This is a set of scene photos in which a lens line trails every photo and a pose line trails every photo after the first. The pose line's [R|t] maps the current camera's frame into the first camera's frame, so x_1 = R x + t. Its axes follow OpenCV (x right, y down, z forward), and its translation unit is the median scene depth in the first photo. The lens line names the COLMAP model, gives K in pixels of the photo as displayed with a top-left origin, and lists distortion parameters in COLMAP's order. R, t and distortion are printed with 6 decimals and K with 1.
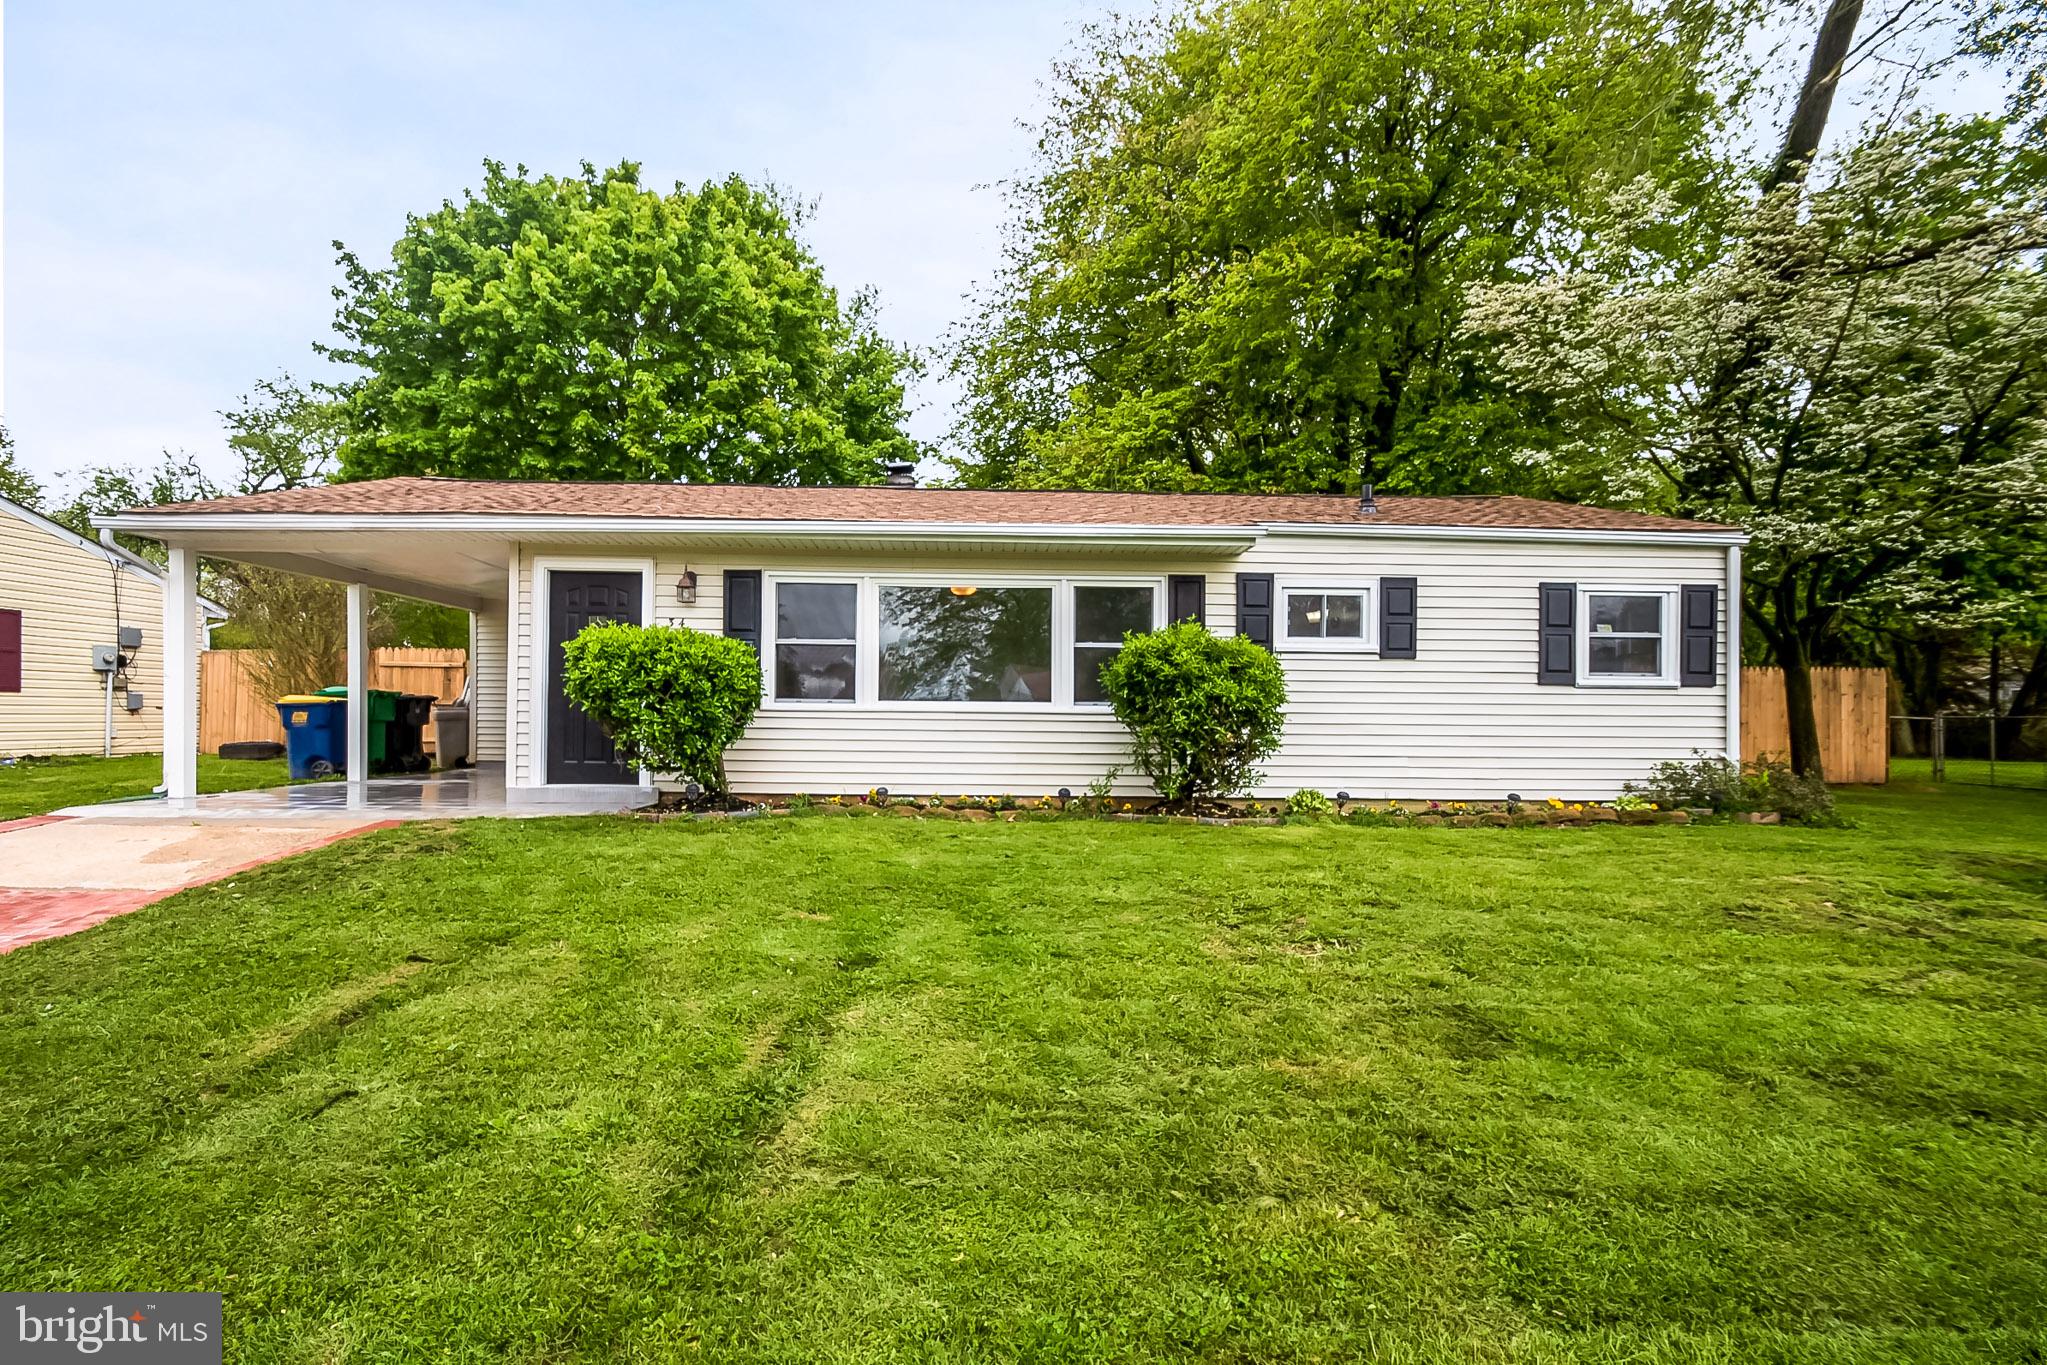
lens RADIAL K [[888.1, 0, 1023.6], [0, 888.1, 695.4], [0, 0, 1]] dist [-0.009553, -0.000680]
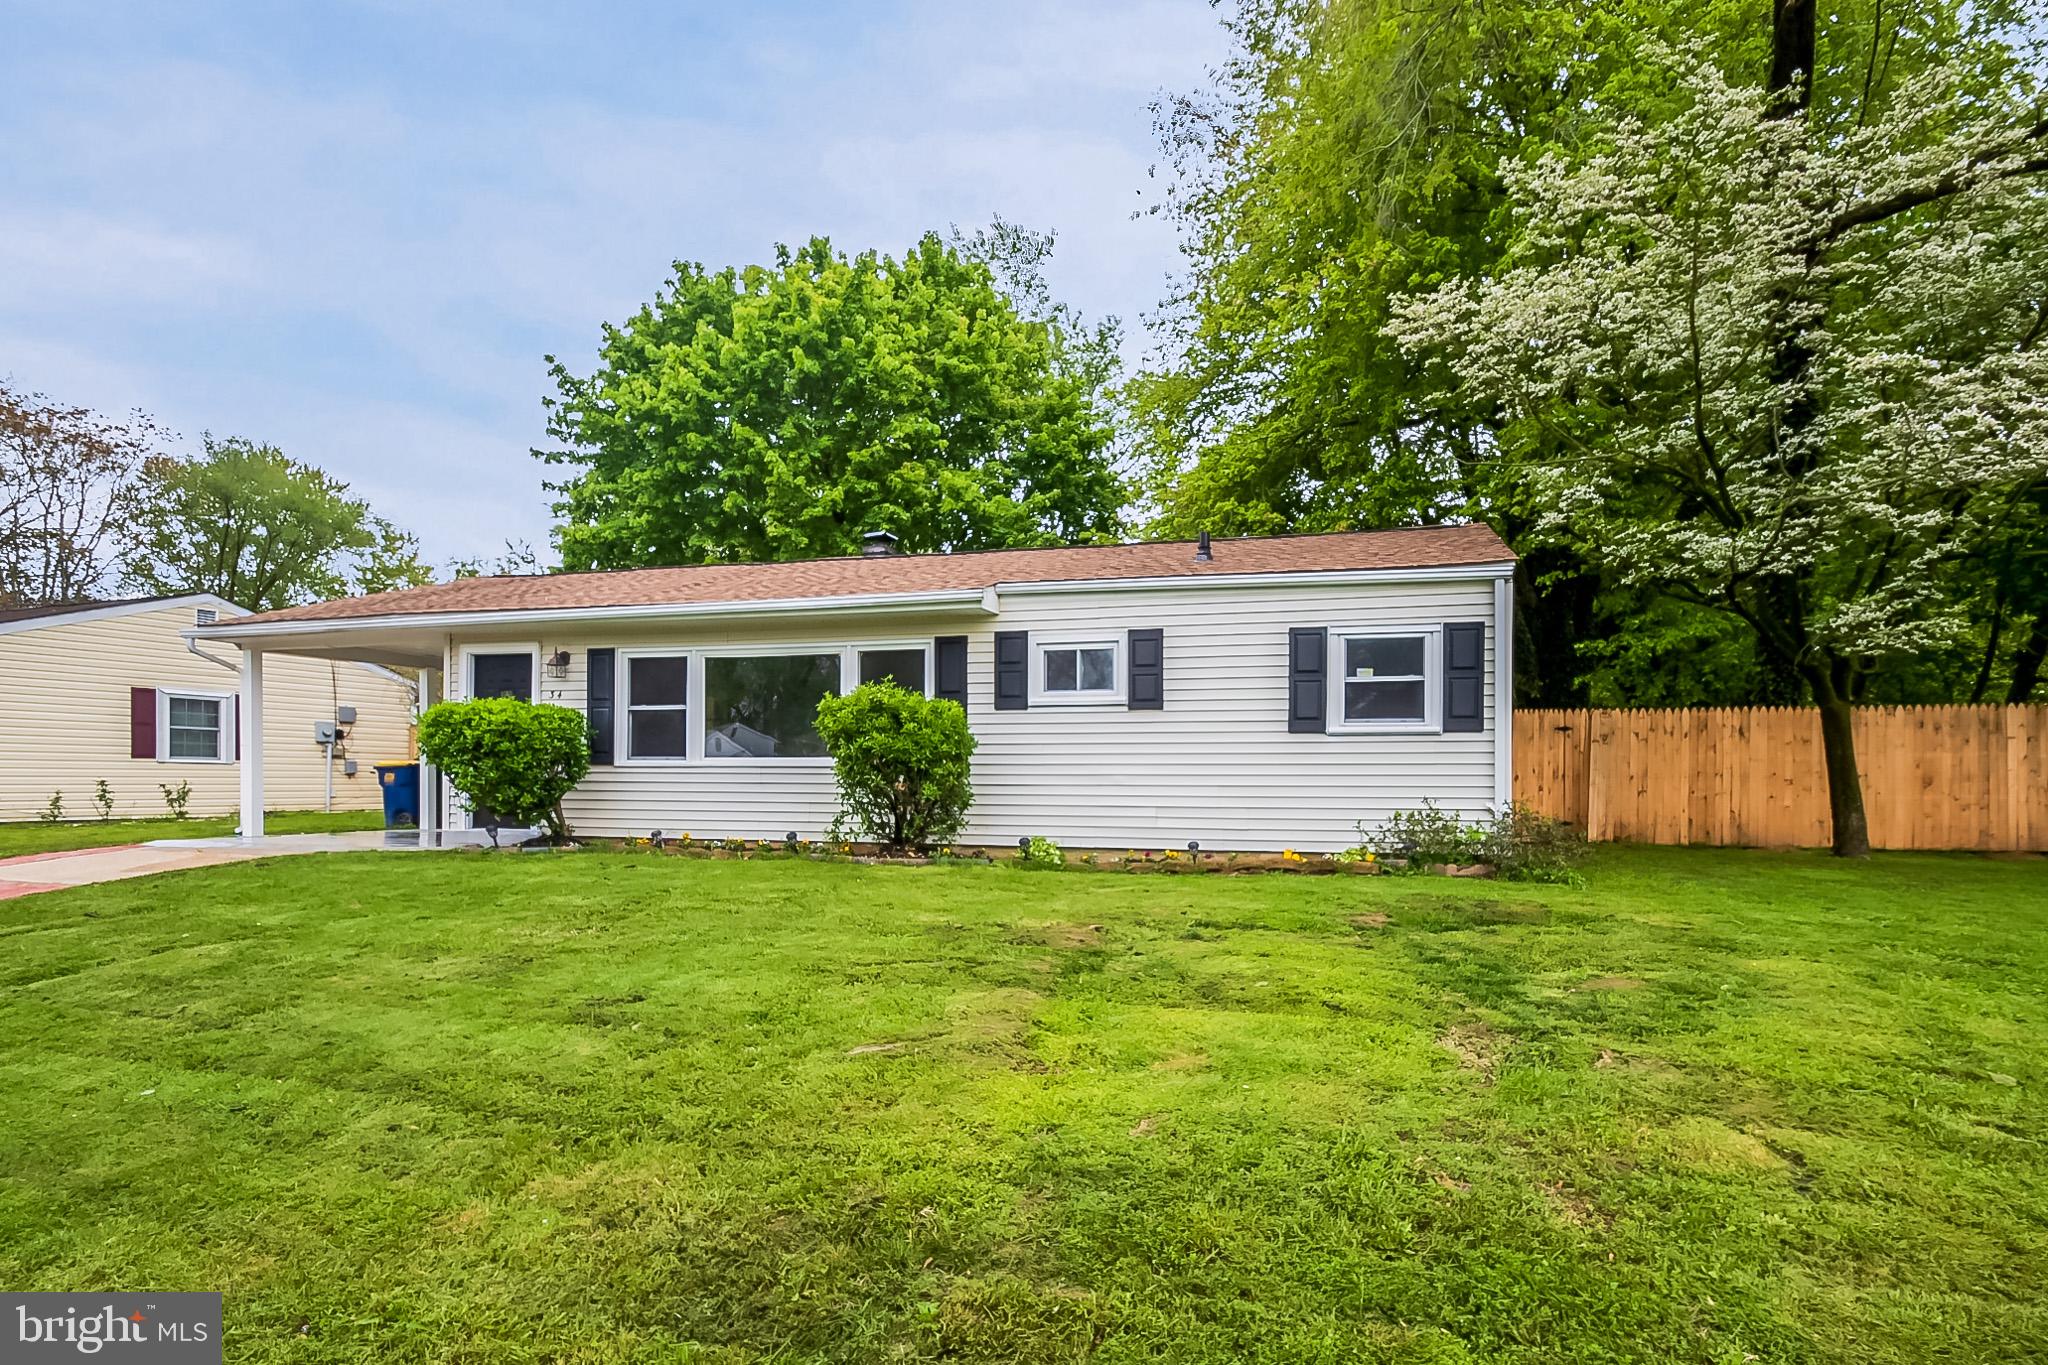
lens RADIAL K [[930.0, 0, 976.7], [0, 930.0, 758.1], [0, 0, 1]] dist [0.000396, 0.000343]
pose [[0.966495, -0.011478, -0.256430, 0.498809], [0.012262, 0.999924, 0.001460, 0.009449], [0.256394, -0.004555, 0.966562, -0.073804]]
